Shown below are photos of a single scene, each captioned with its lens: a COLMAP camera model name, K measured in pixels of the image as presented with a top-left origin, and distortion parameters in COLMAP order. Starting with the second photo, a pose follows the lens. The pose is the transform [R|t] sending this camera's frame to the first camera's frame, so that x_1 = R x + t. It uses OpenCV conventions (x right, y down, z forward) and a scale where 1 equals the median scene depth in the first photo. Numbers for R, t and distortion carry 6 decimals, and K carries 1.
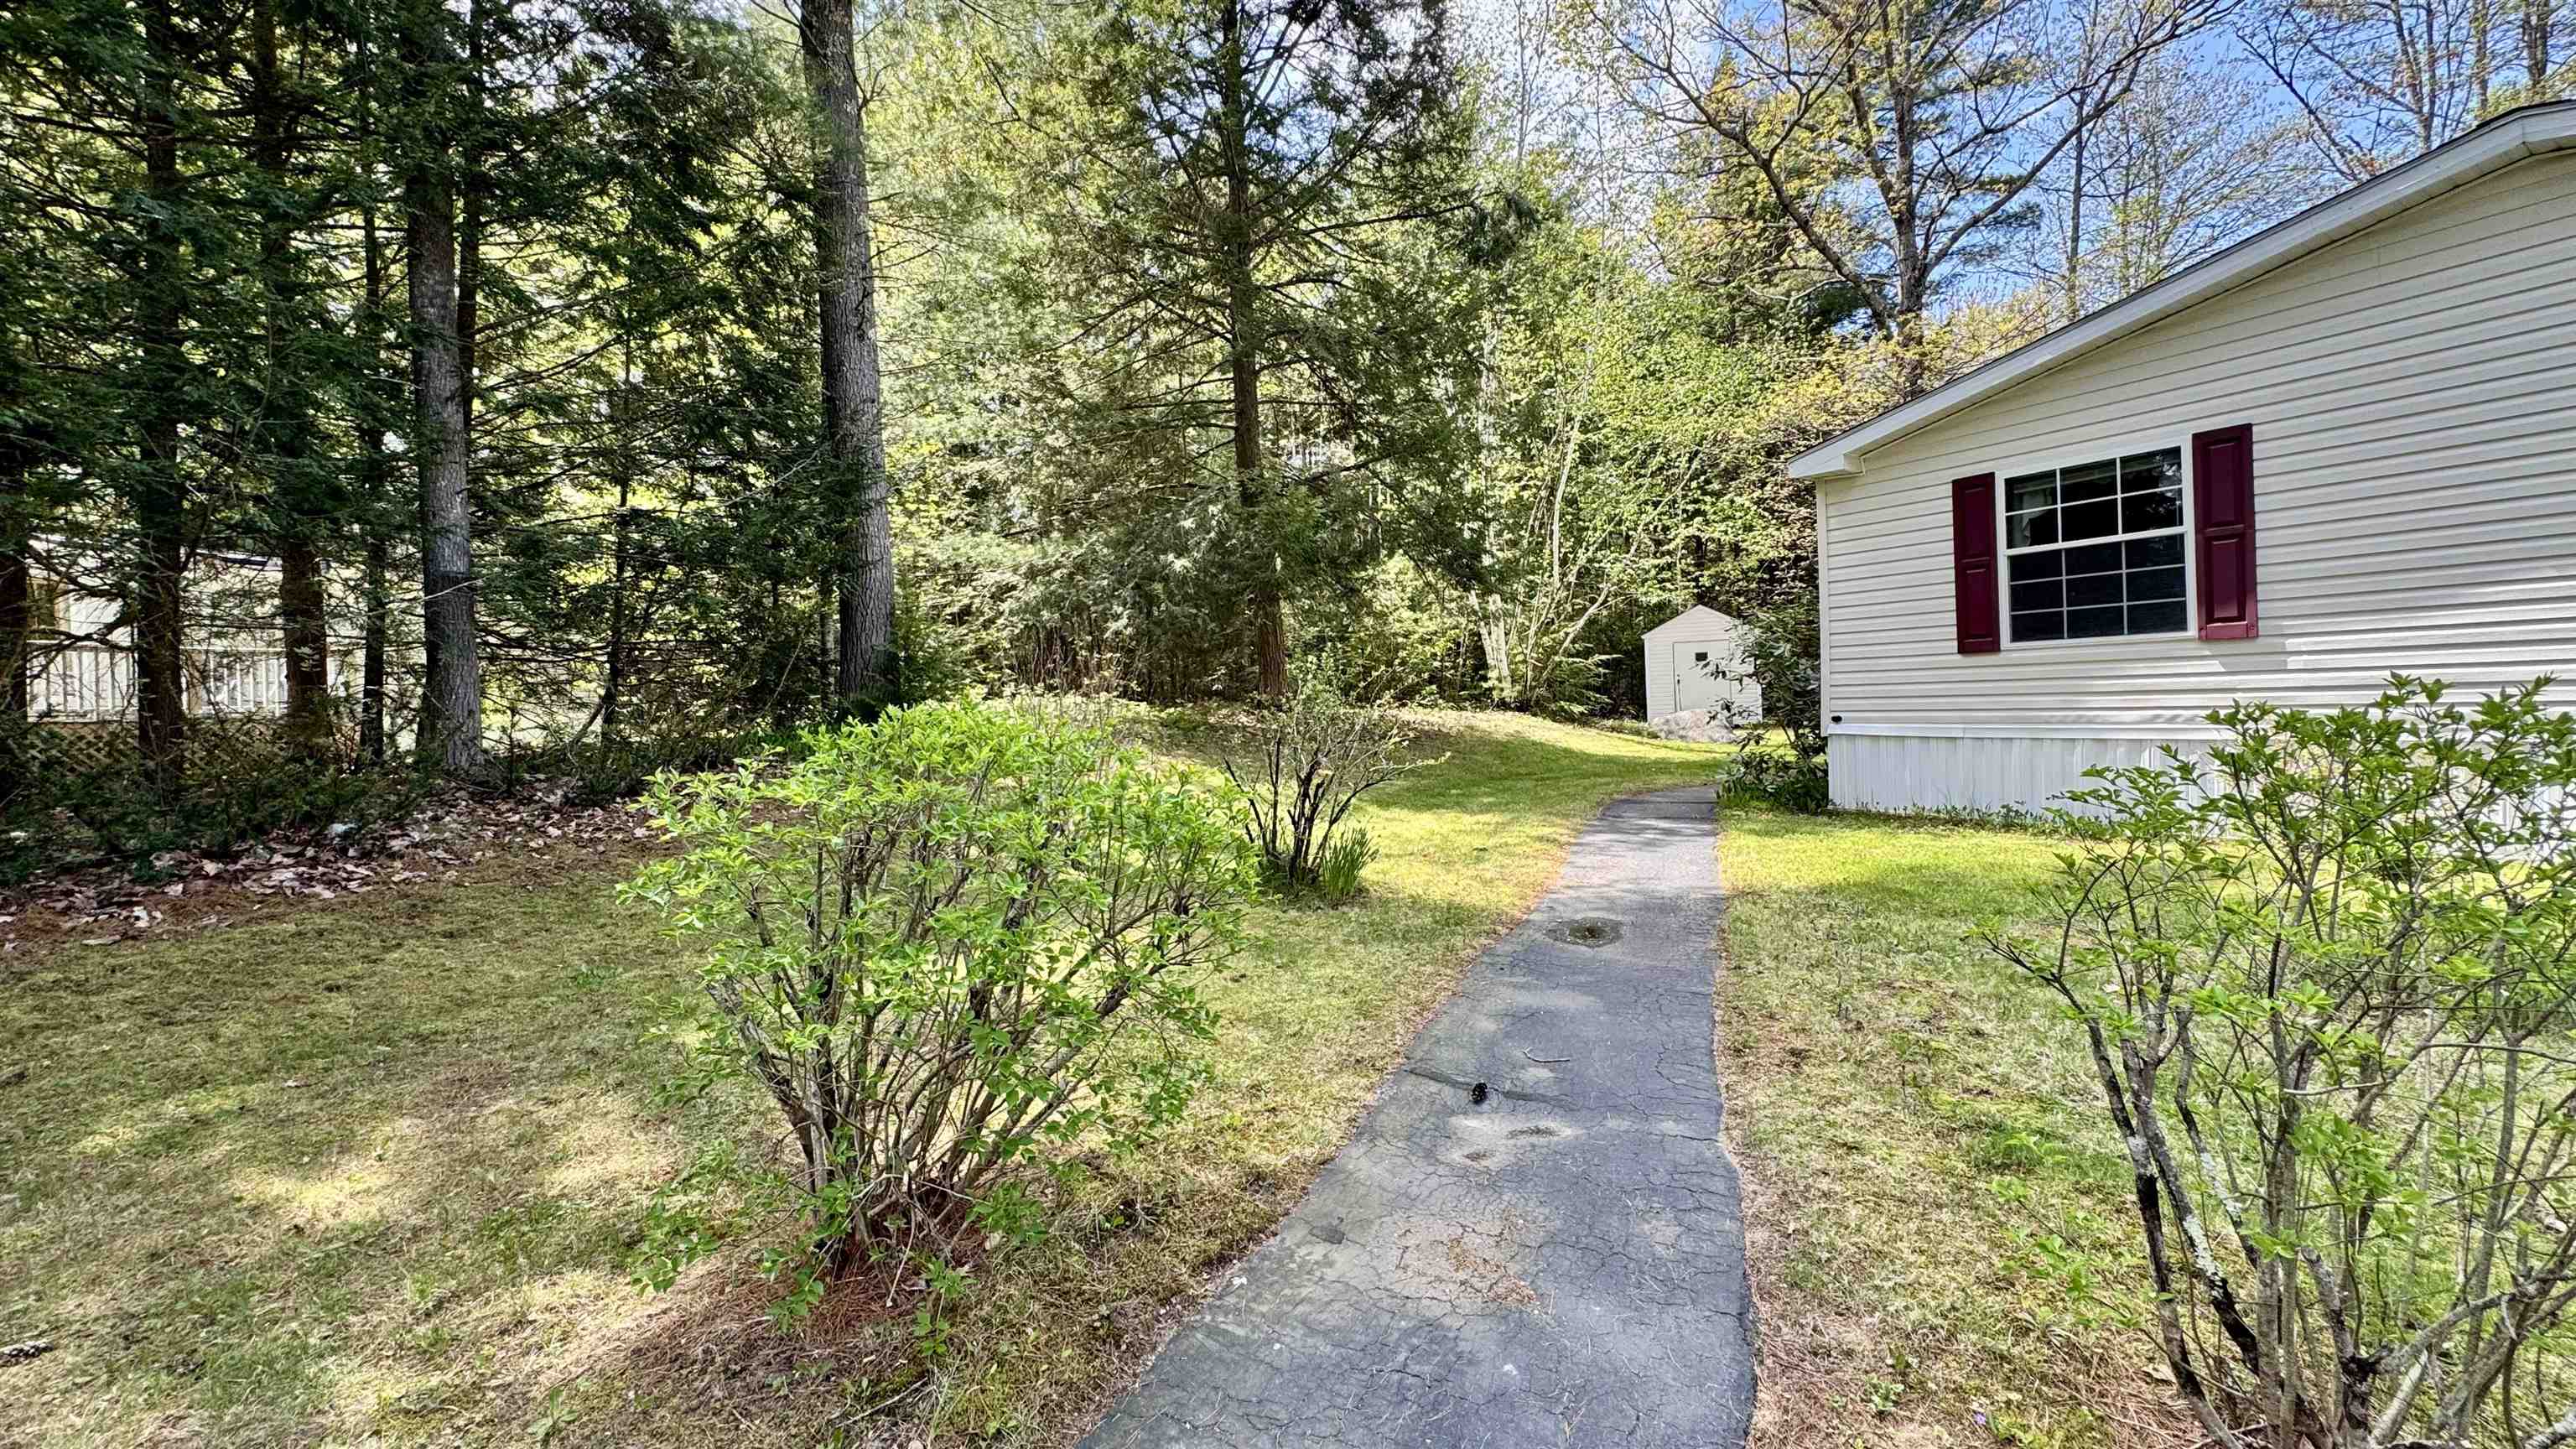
lens RADIAL K [[1016.7, 0, 1286.9], [0, 1016.7, 715.5], [0, 0, 1]] dist [-0.002770, -0.000171]
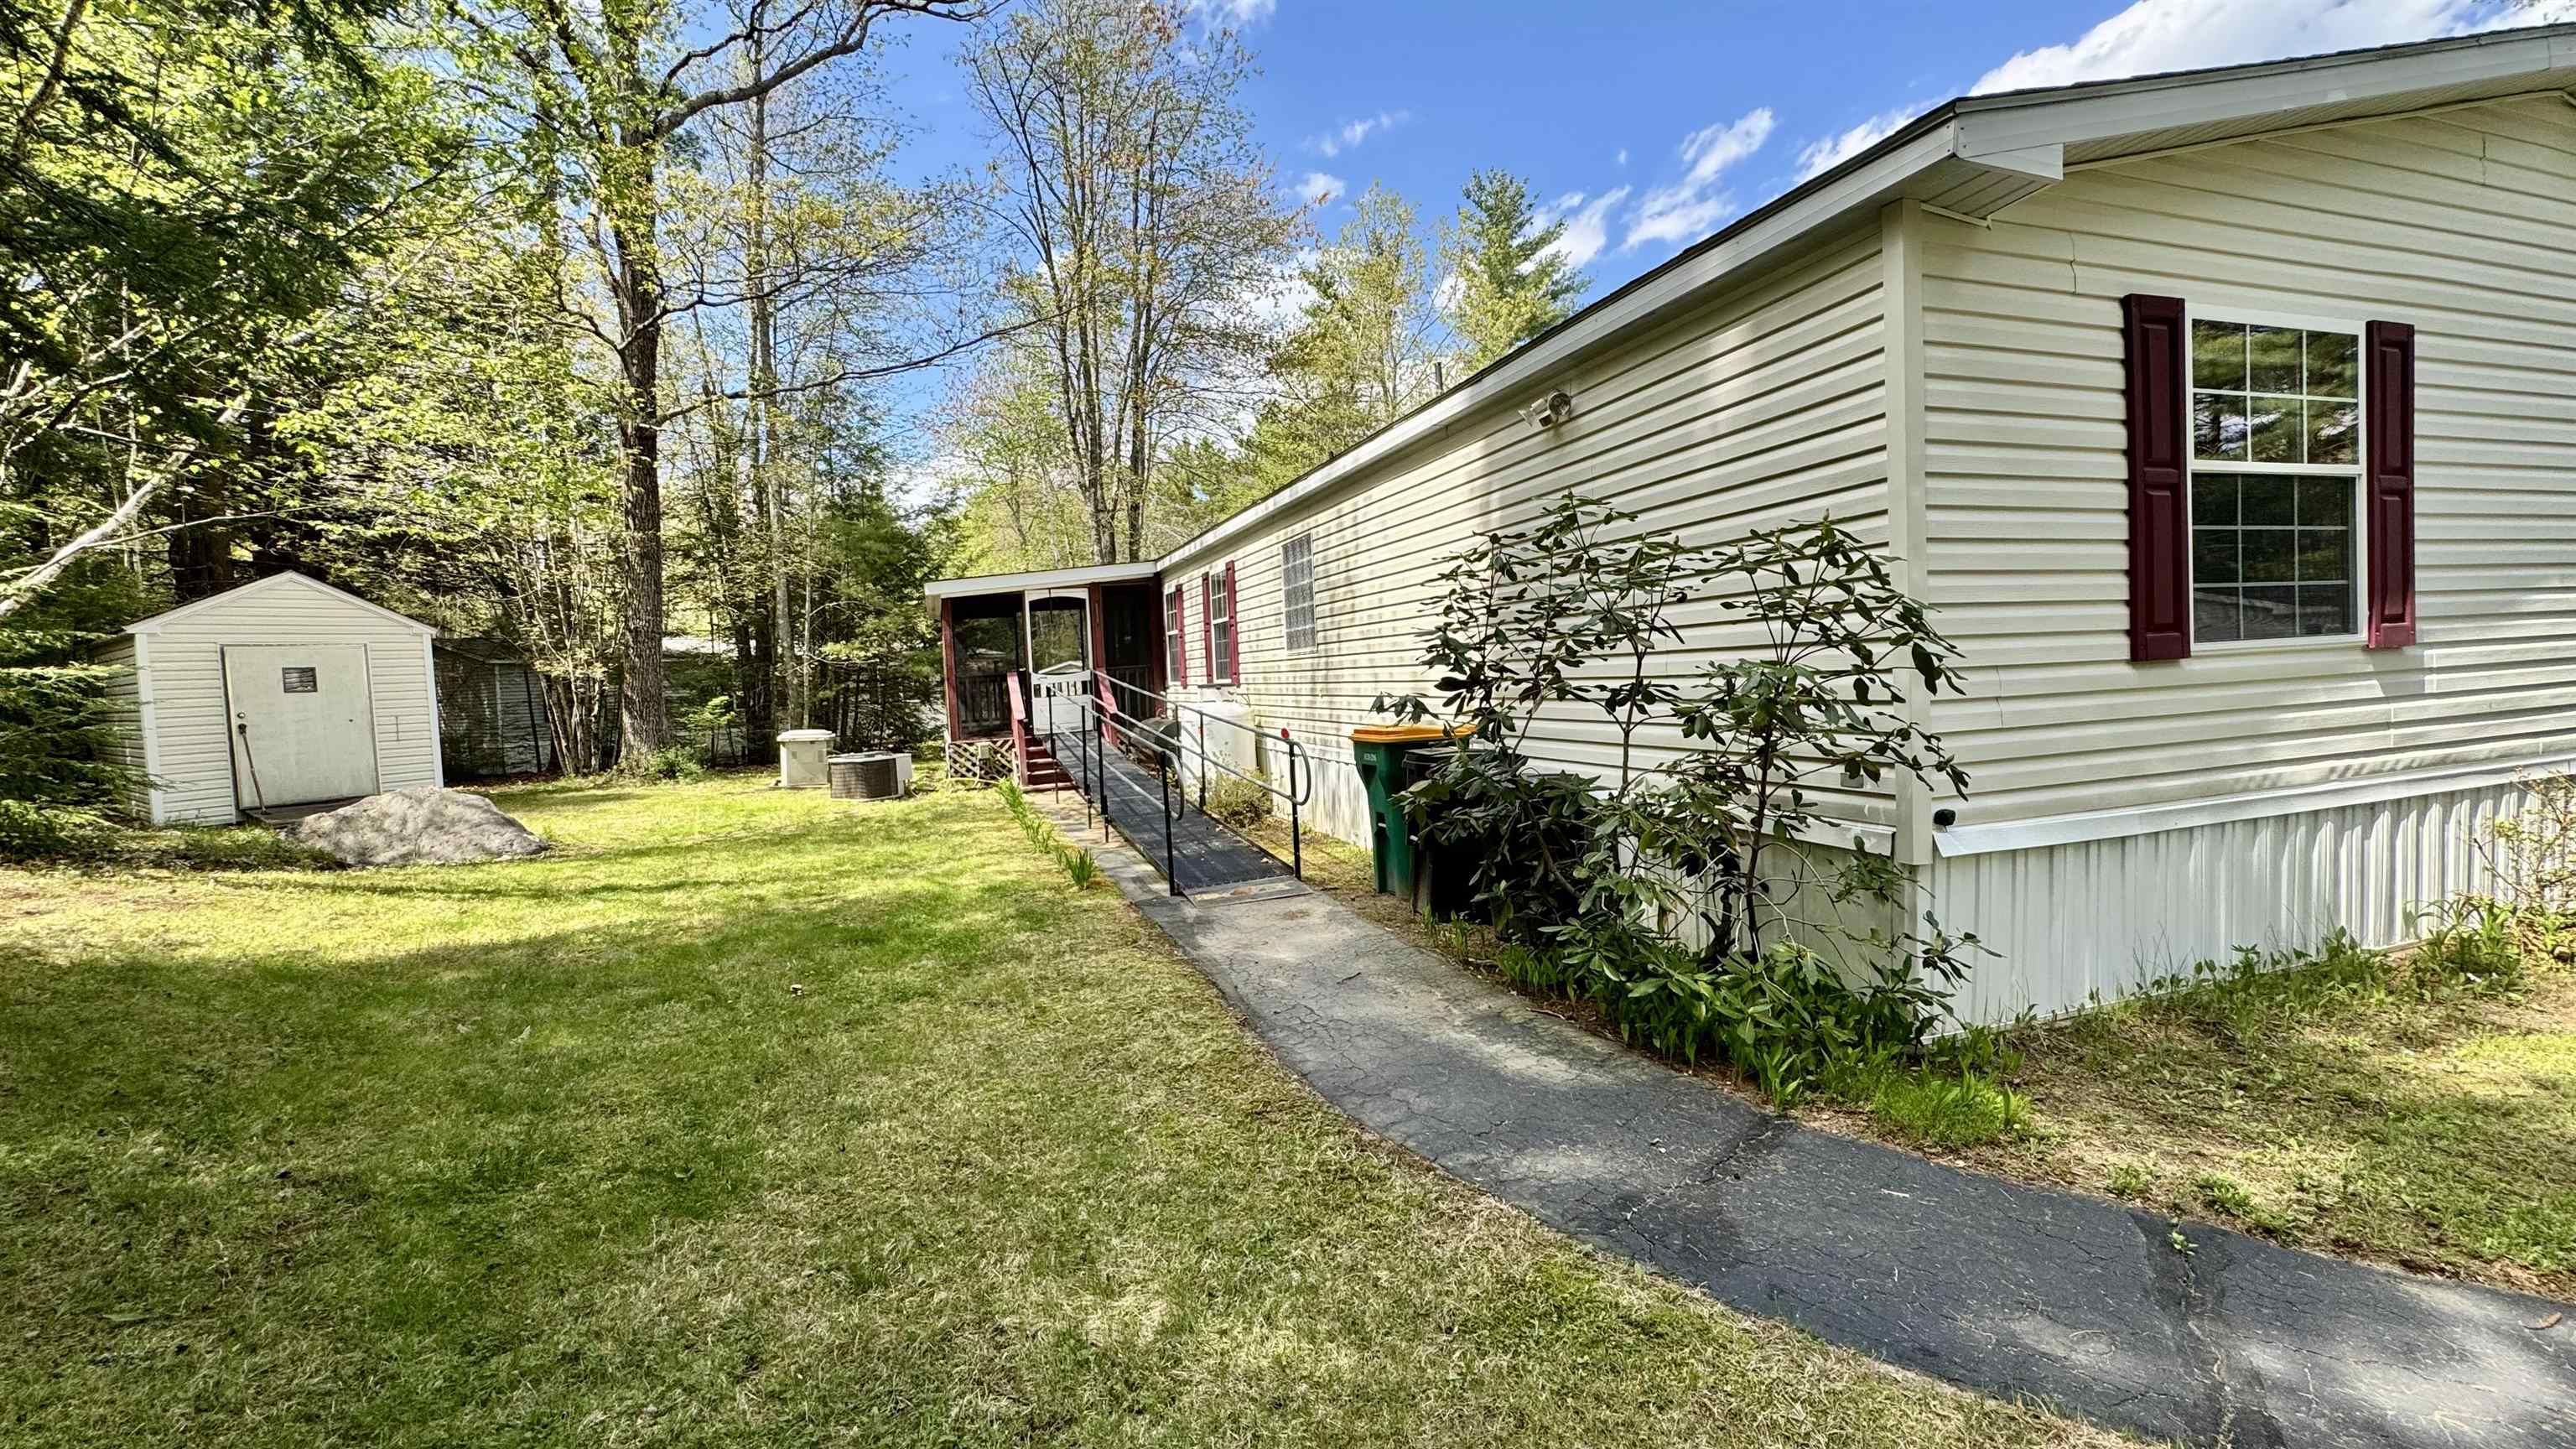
lens RADIAL K [[1016.7, 0, 1286.9], [0, 1016.7, 715.5], [0, 0, 1]] dist [-0.002770, -0.000171]
pose [[0.243212, -0.016277, 0.969837, 0.044853], [0.045803, 0.998937, 0.005280, -0.025569], [-0.968891, 0.043137, 0.243698, 0.574499]]
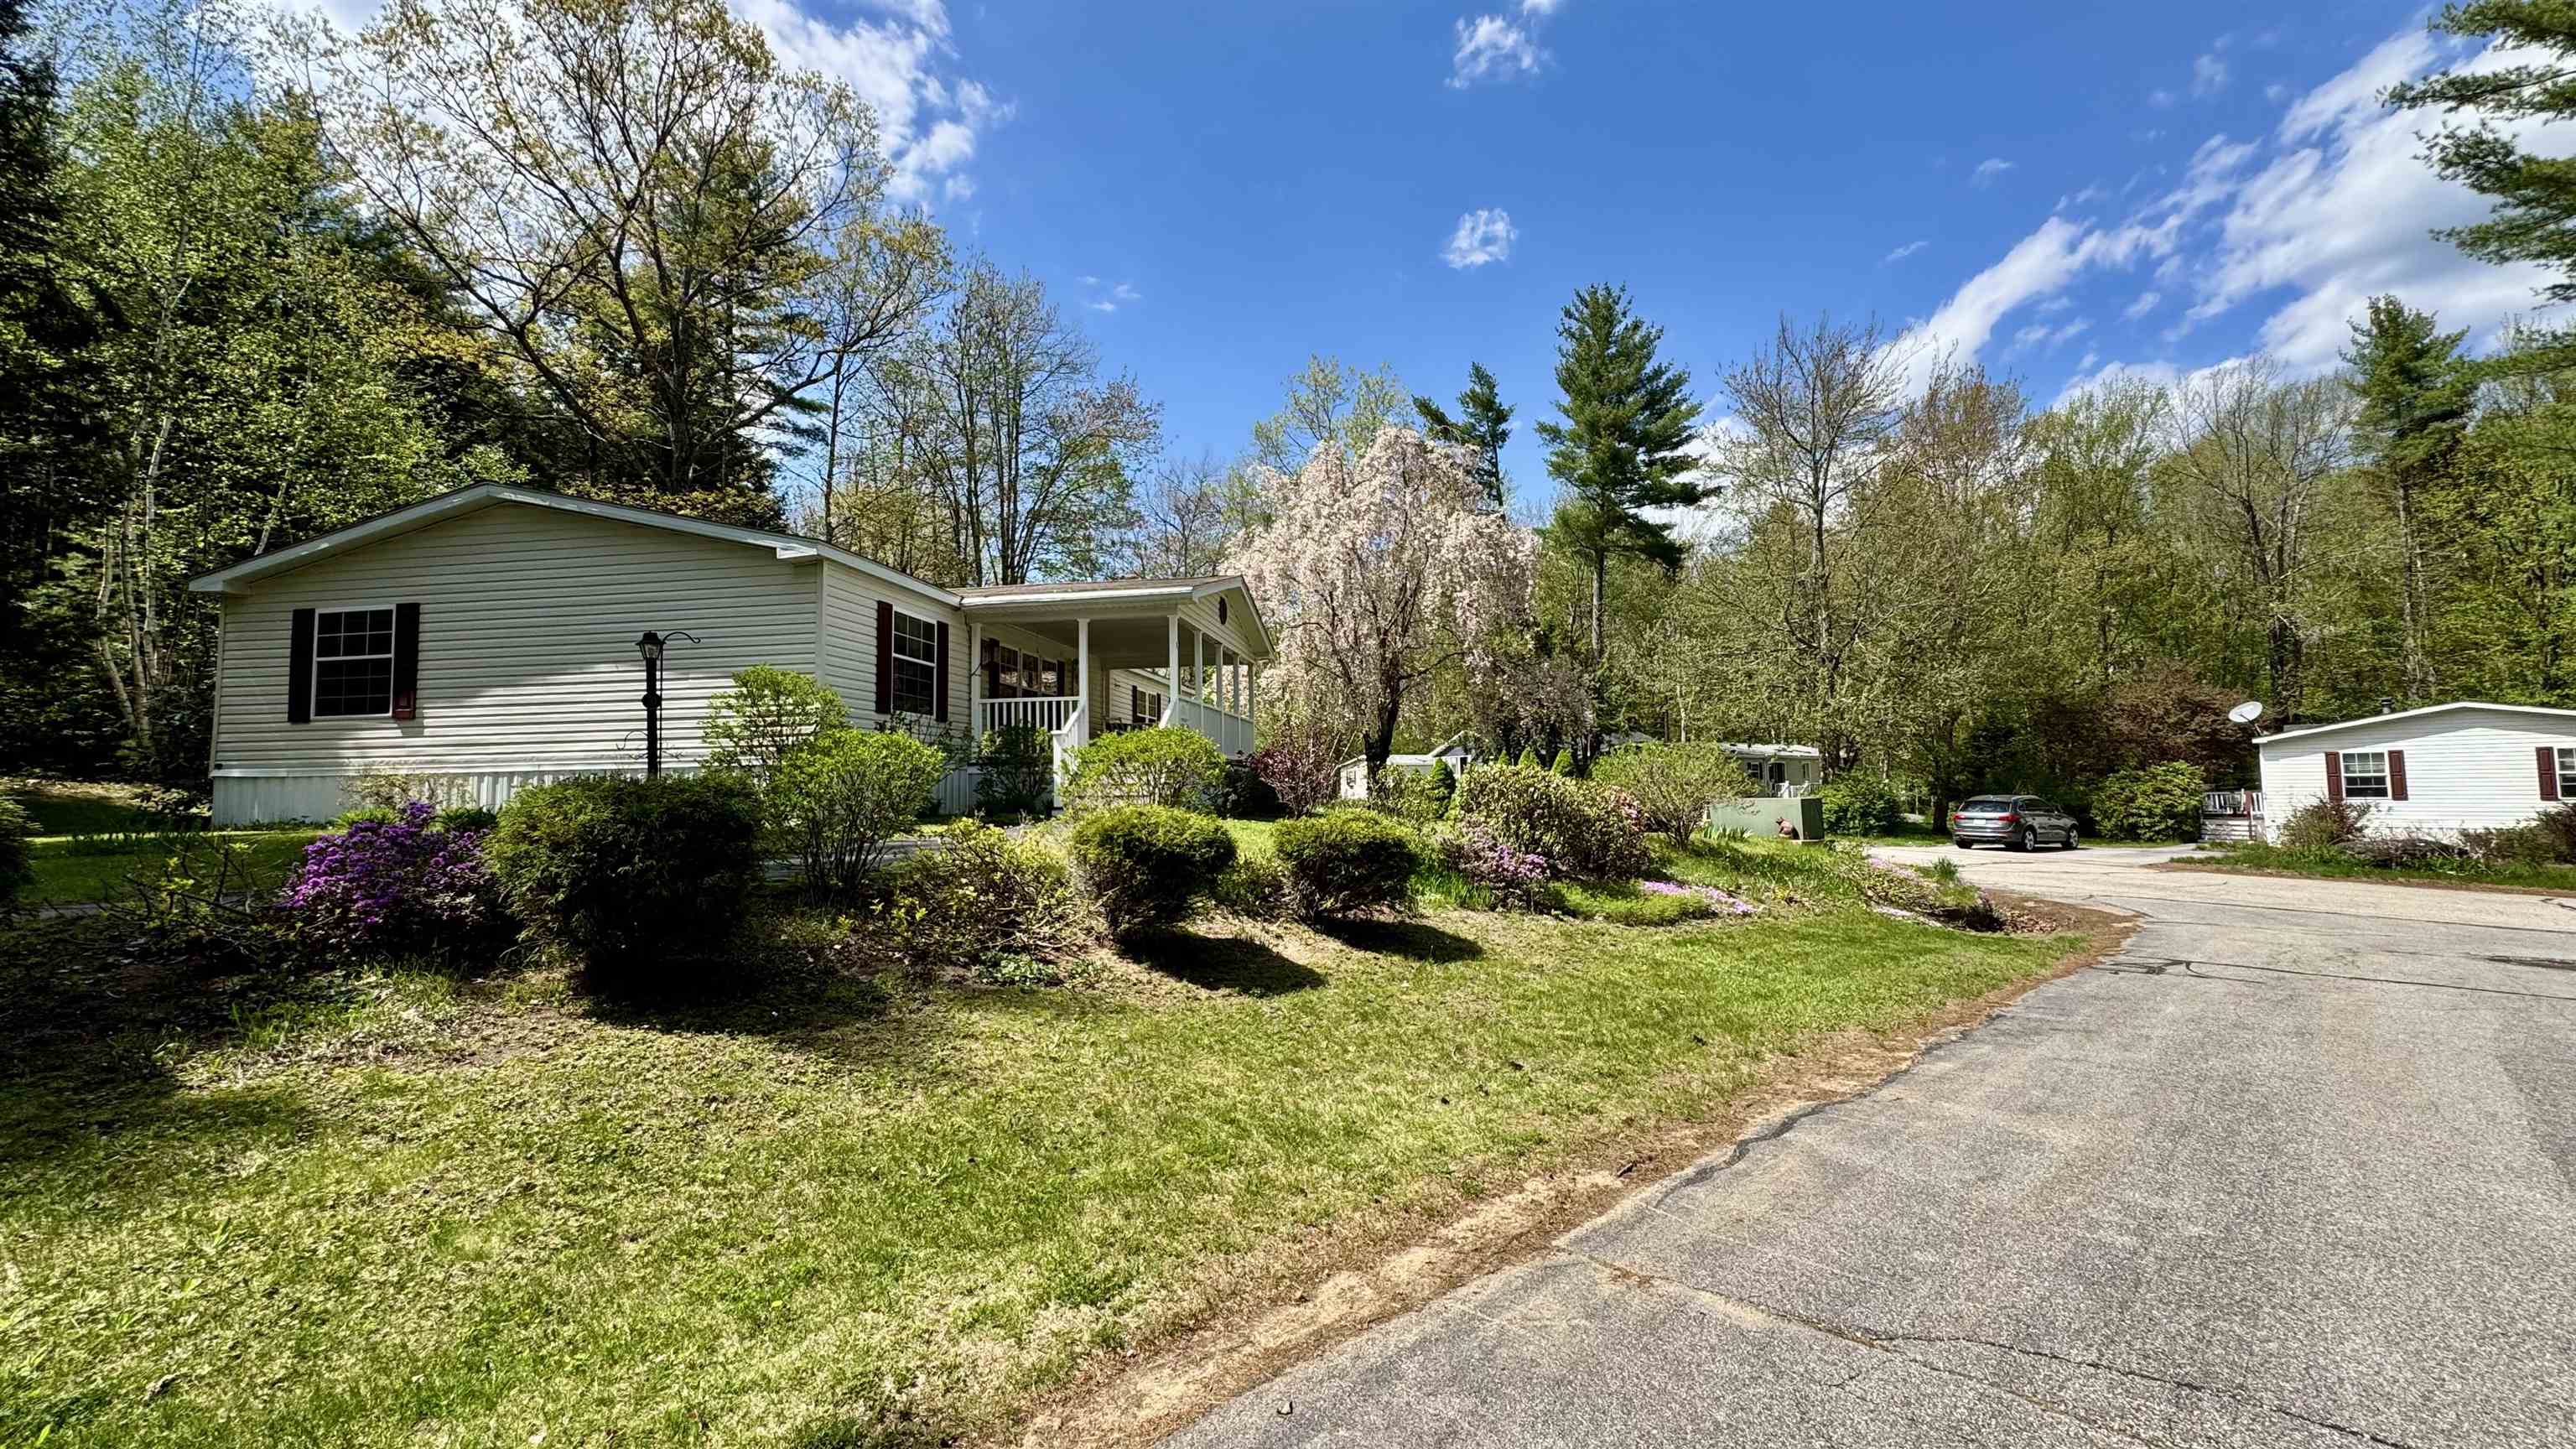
lens RADIAL K [[1016.7, 0, 1286.9], [0, 1016.7, 715.5], [0, 0, 1]] dist [-0.002770, -0.000171]
pose [[0.647581, 0.076298, 0.758167, 0.216804], [0.004912, 0.994536, -0.104281, 0.043181], [-0.761980, 0.071255, 0.643668, -0.509923]]
